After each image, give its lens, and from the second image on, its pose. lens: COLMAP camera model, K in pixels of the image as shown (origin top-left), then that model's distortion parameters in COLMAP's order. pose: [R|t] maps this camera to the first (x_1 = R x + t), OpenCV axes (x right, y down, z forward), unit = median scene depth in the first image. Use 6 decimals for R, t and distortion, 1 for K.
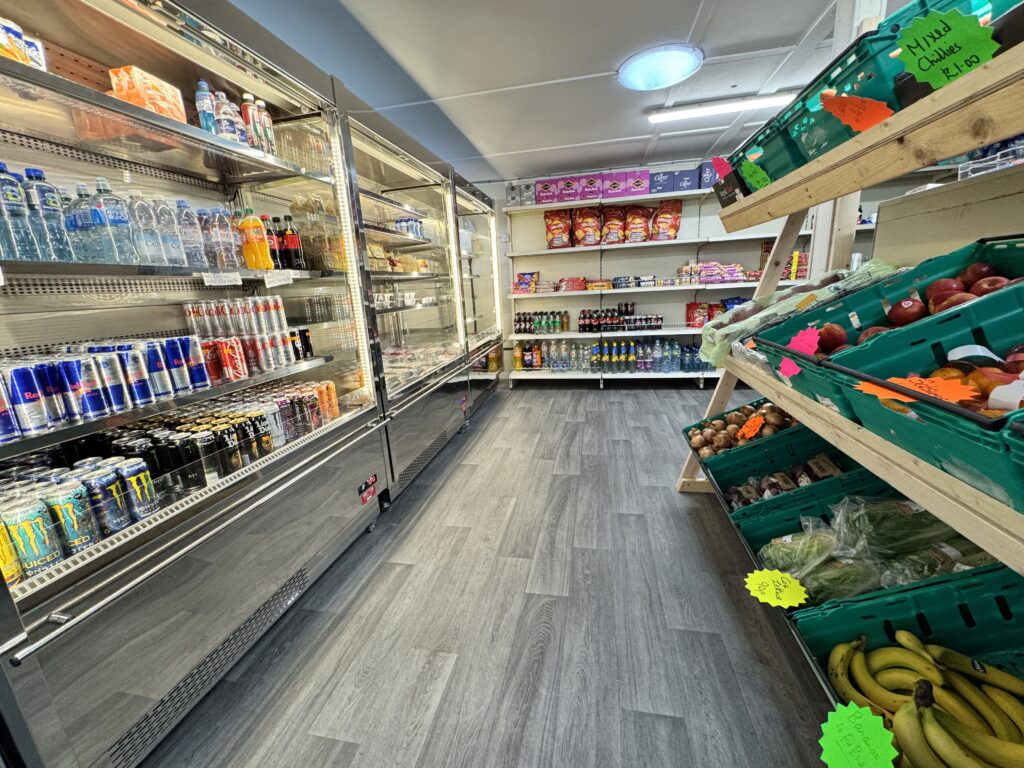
lens RADIAL K [[407.1, 0, 512.0], [0, 407.1, 384.0], [0, 0, 1]] dist [0.000136, -0.000045]
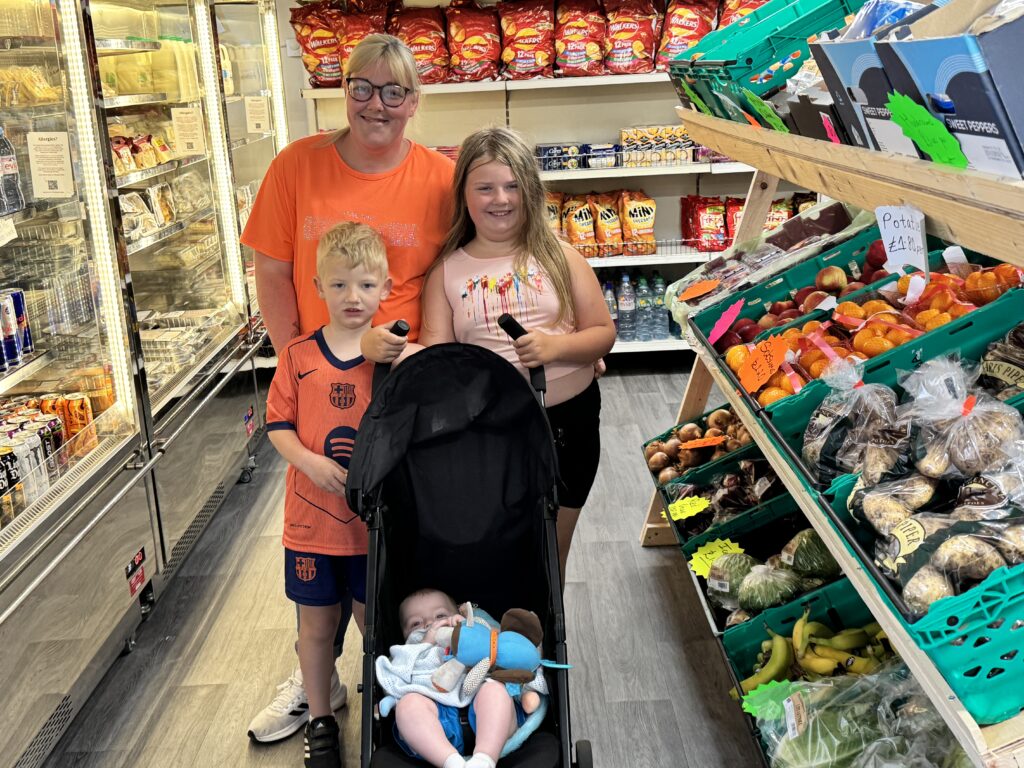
lens RADIAL K [[1157.9, 0, 512.0], [0, 1157.9, 384.0], [0, 0, 1]] dist [0.157357, -0.002234]
pose [[0.978932, -0.044046, 0.199377, -0.136141], [0.039688, 0.998879, 0.025806, -0.037541], [-0.200290, -0.017350, 0.979583, -0.750042]]
